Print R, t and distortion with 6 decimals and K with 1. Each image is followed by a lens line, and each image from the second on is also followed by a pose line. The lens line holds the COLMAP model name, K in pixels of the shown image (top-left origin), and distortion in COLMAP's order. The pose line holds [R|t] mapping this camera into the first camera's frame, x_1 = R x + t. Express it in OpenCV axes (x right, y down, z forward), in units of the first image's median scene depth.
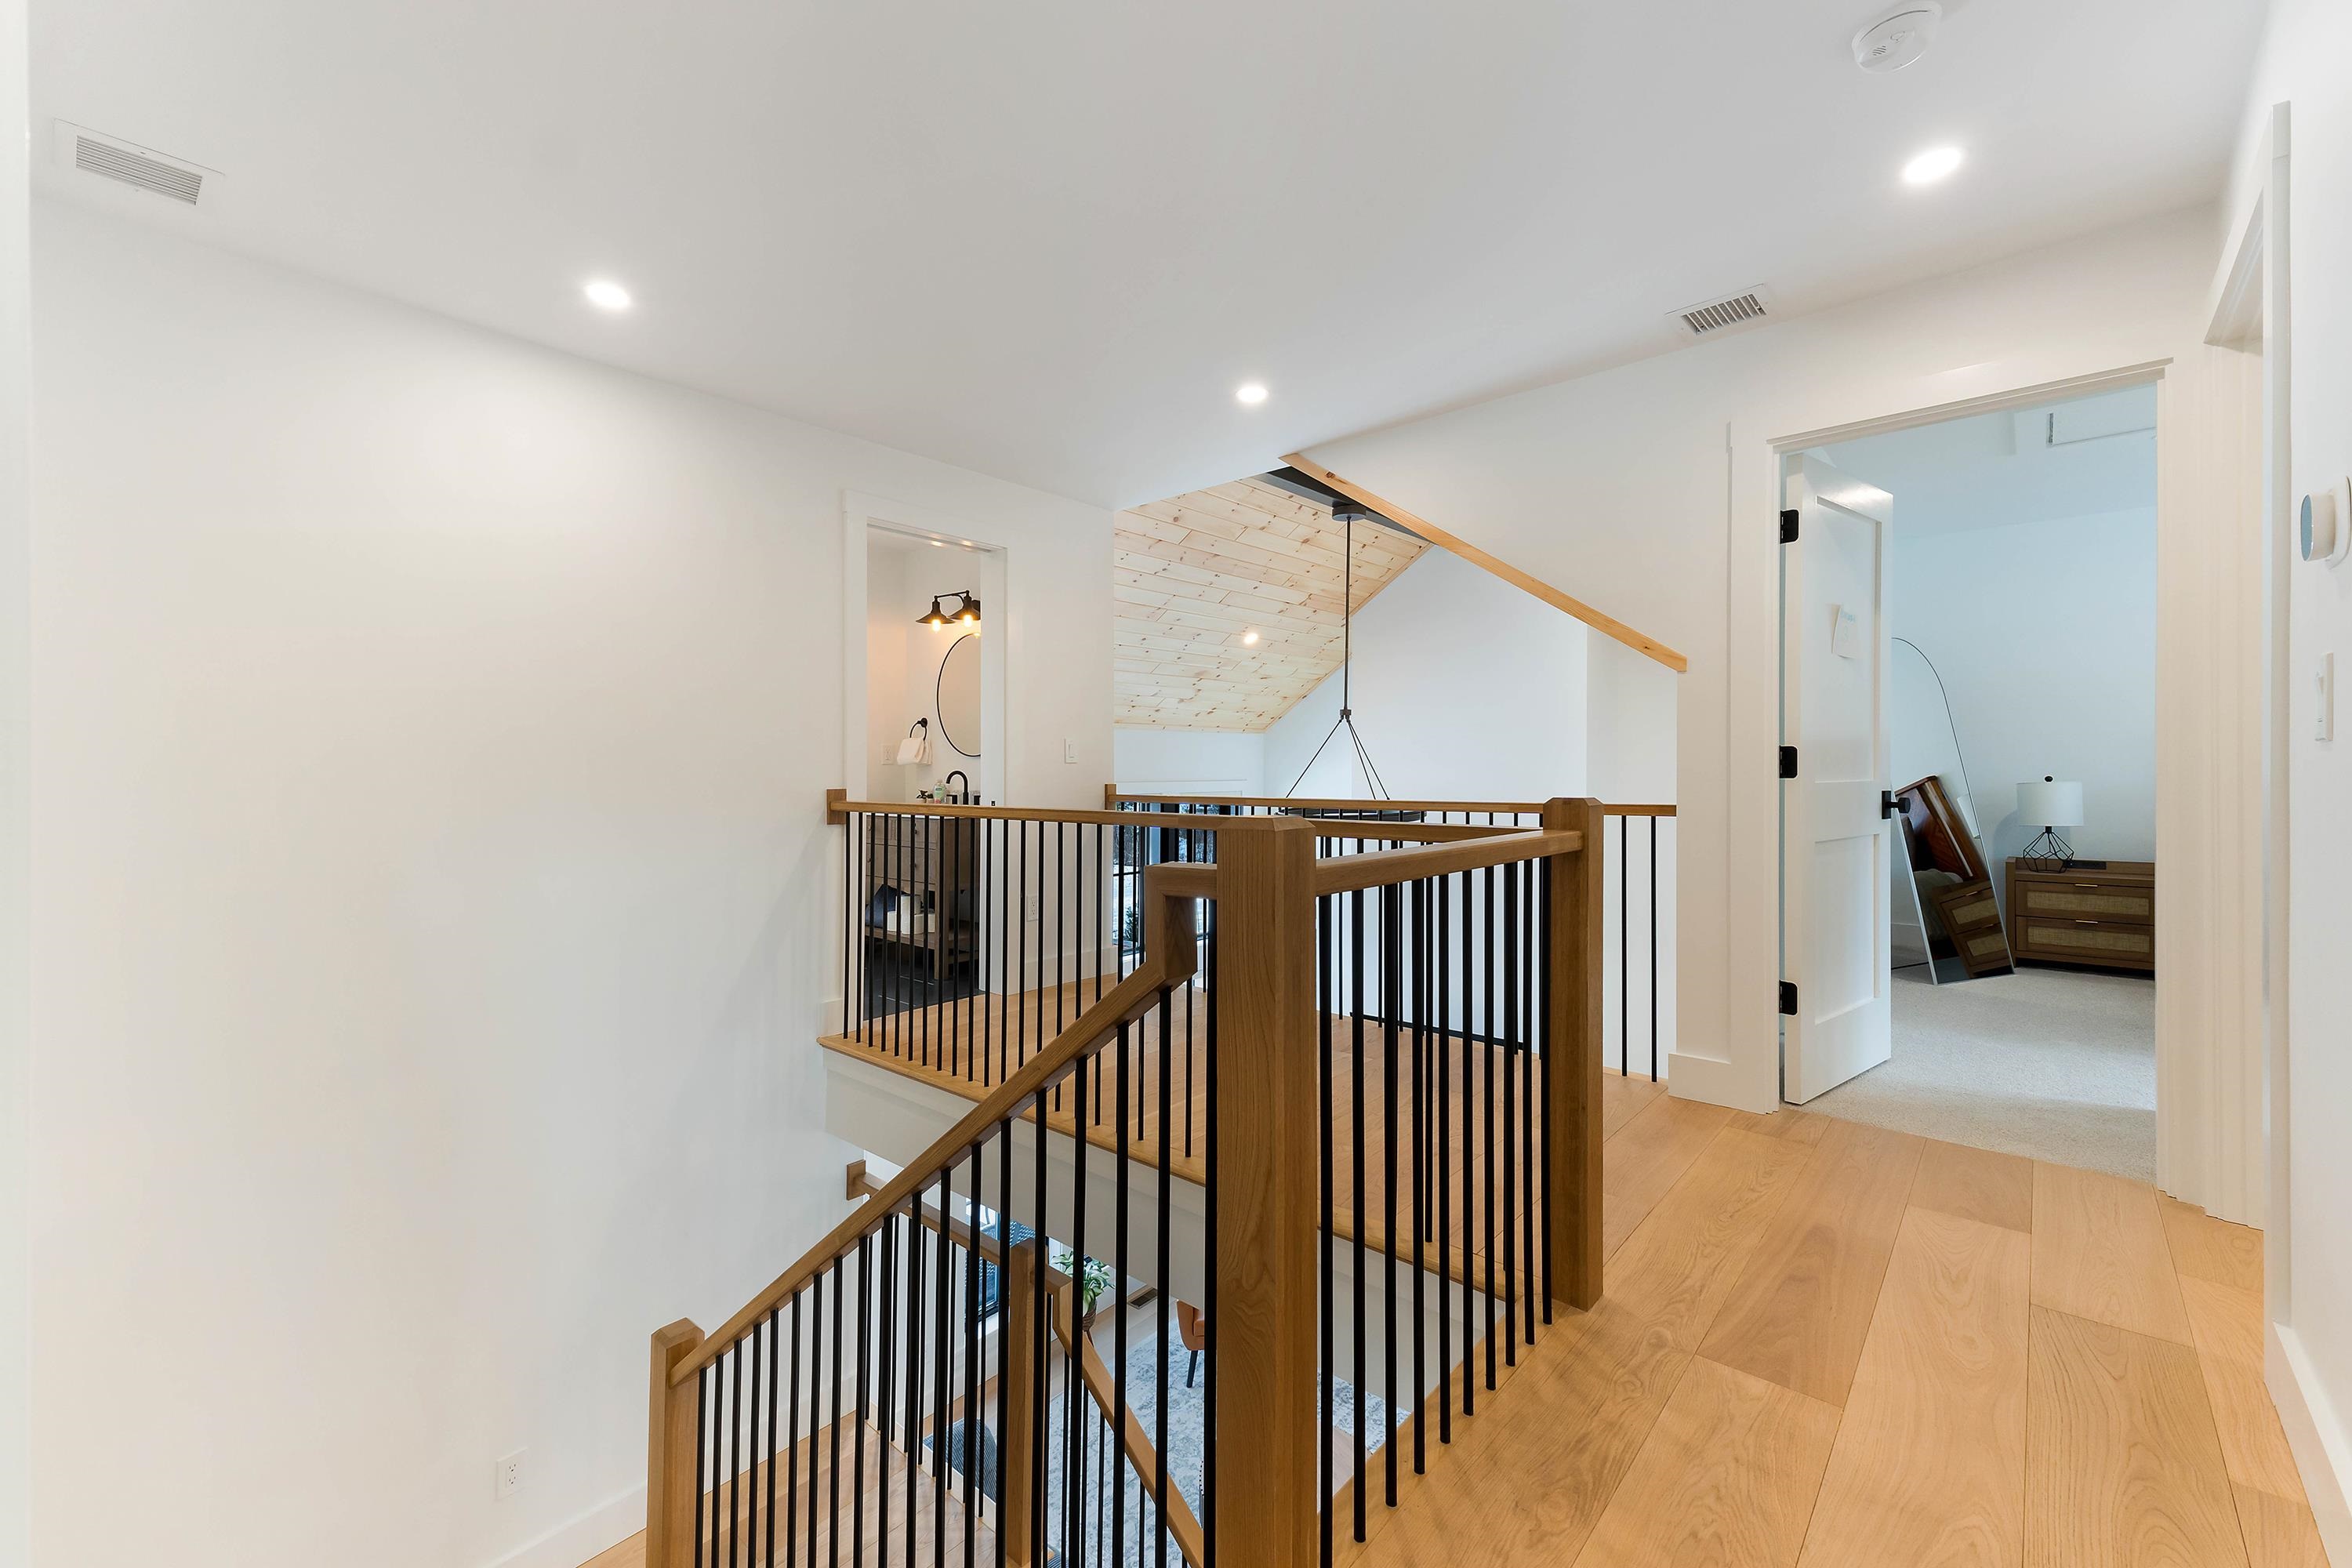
lens RADIAL K [[974.6, 0, 1178.6], [0, 974.6, 786.2], [0, 0, 1]] dist [0.024004, -0.000584]
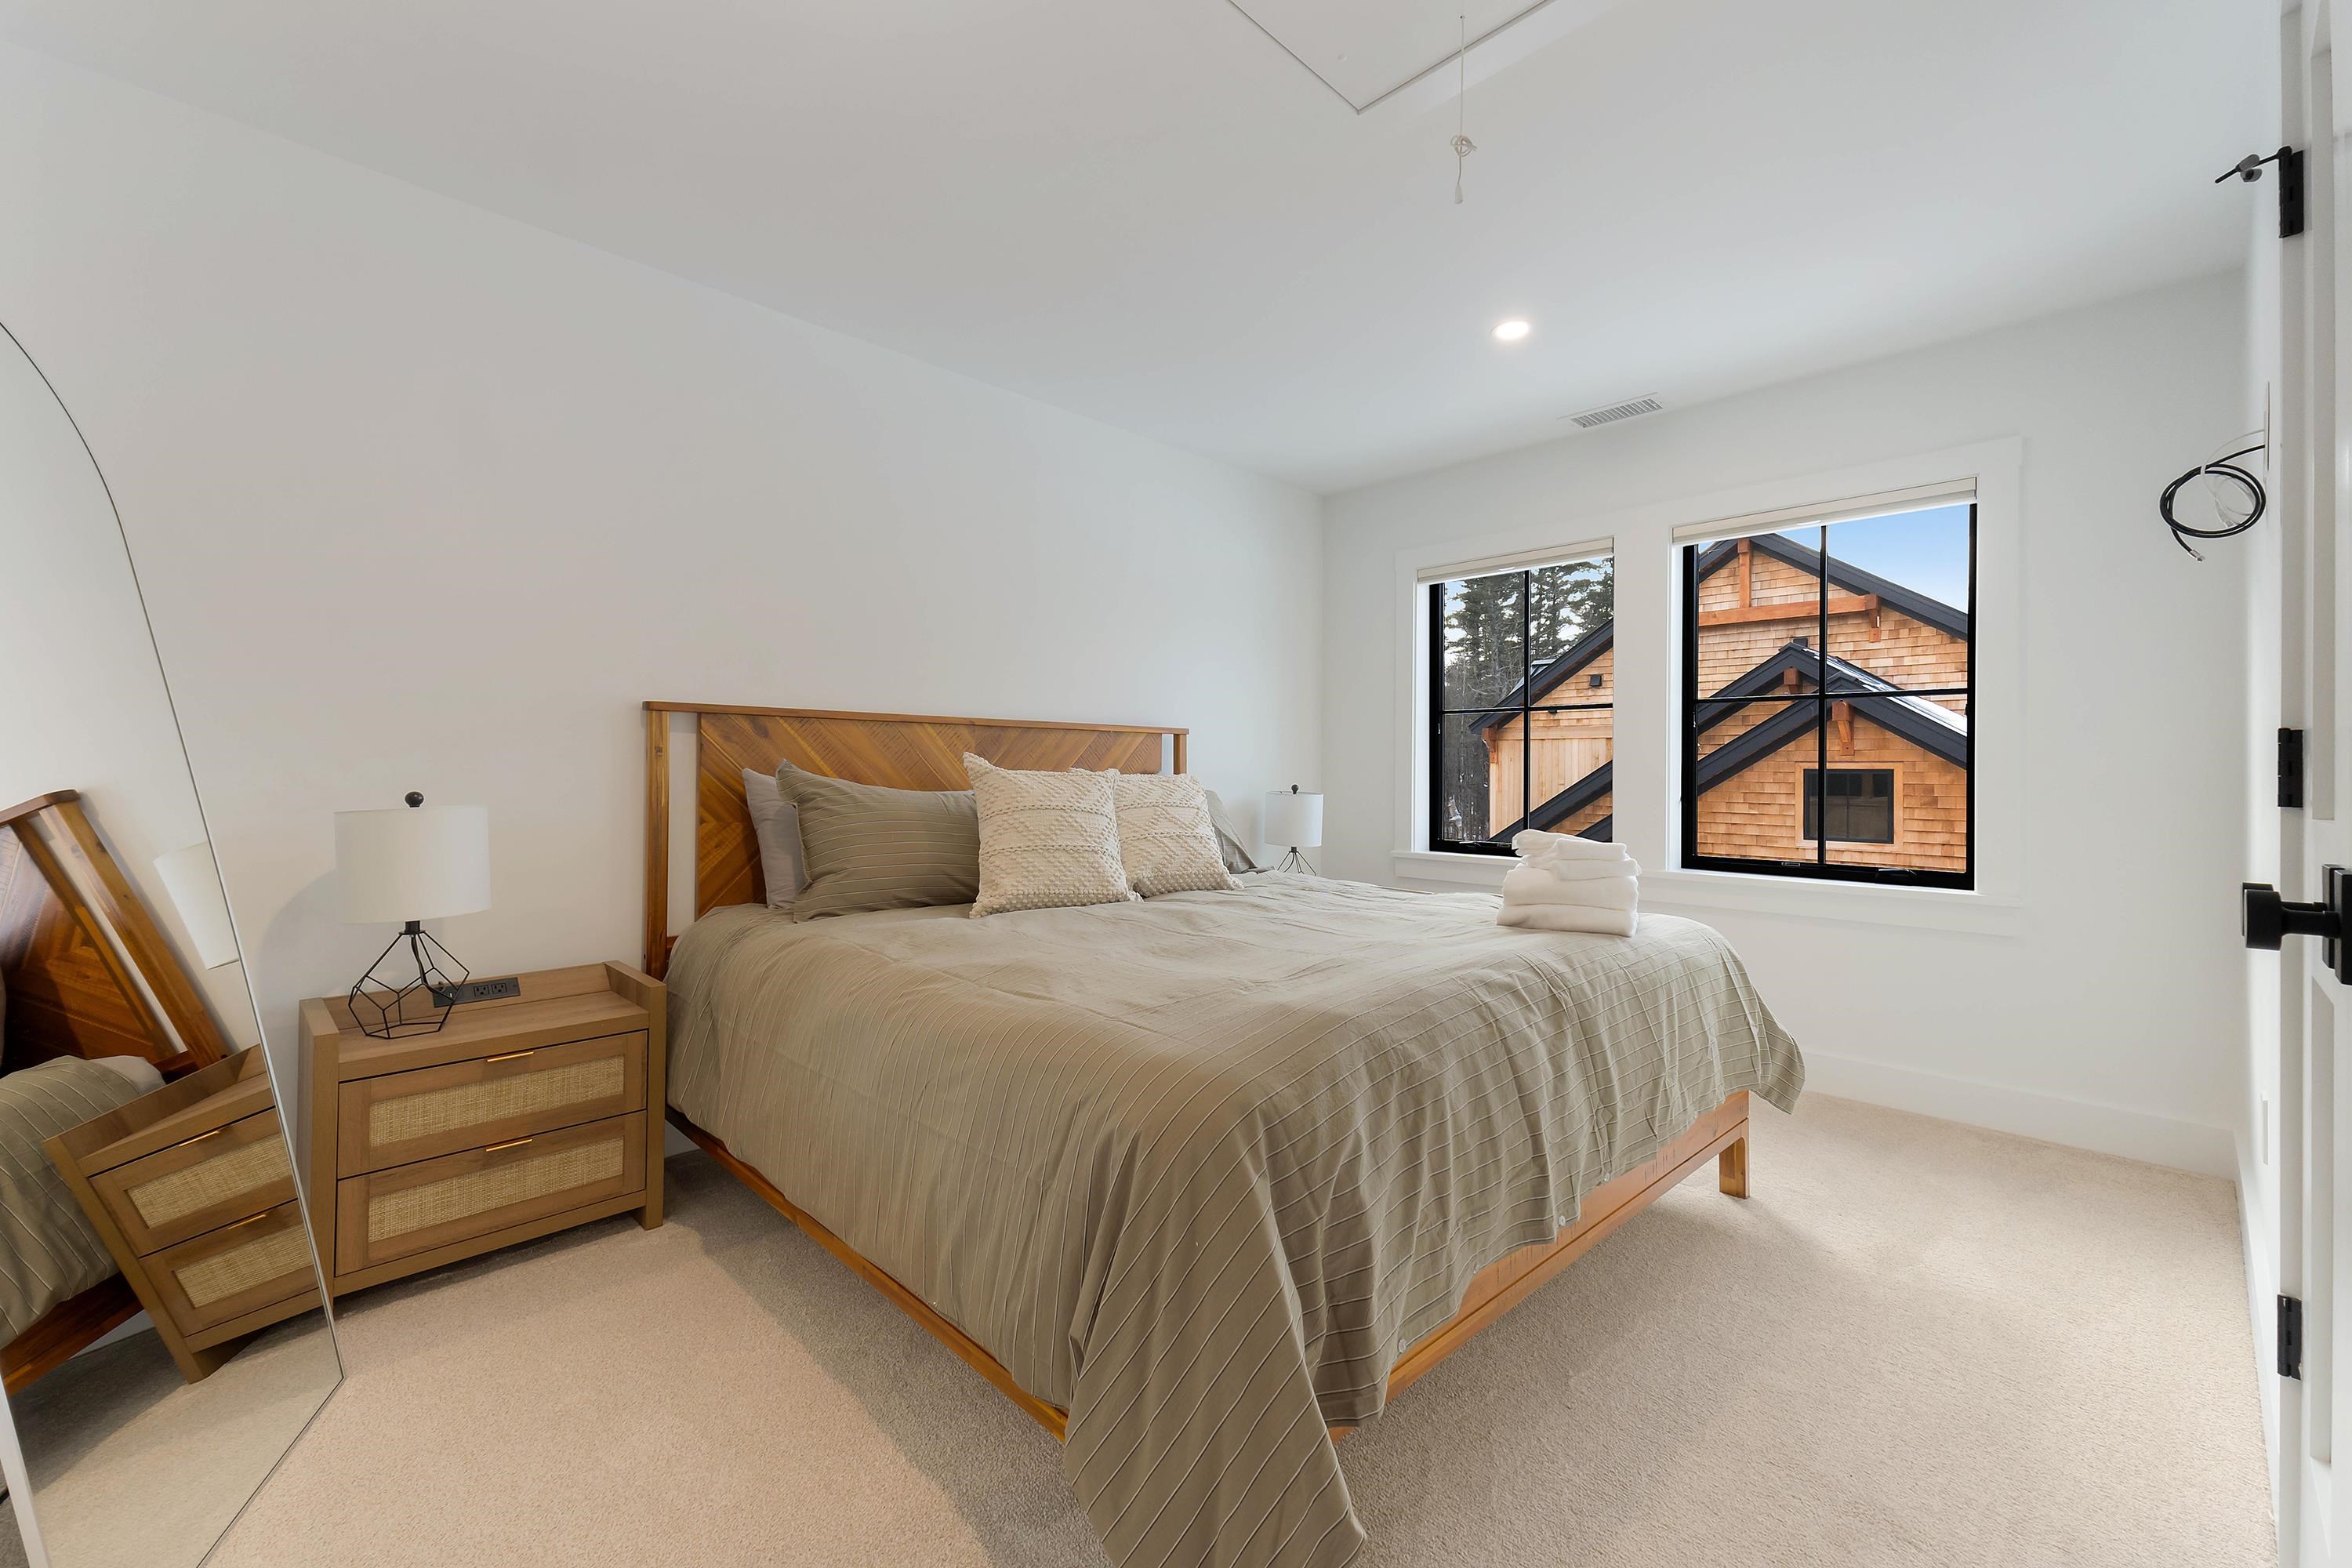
lens RADIAL K [[974.6, 0, 1173.8], [0, 974.6, 759.2], [0, 0, 1]] dist [0.024004, -0.000584]
pose [[0.080197, 0.017153, 0.996631, 0.474226], [0.015123, 0.999716, -0.018423, -0.010898], [-0.996664, 0.016549, 0.079915, 0.624356]]
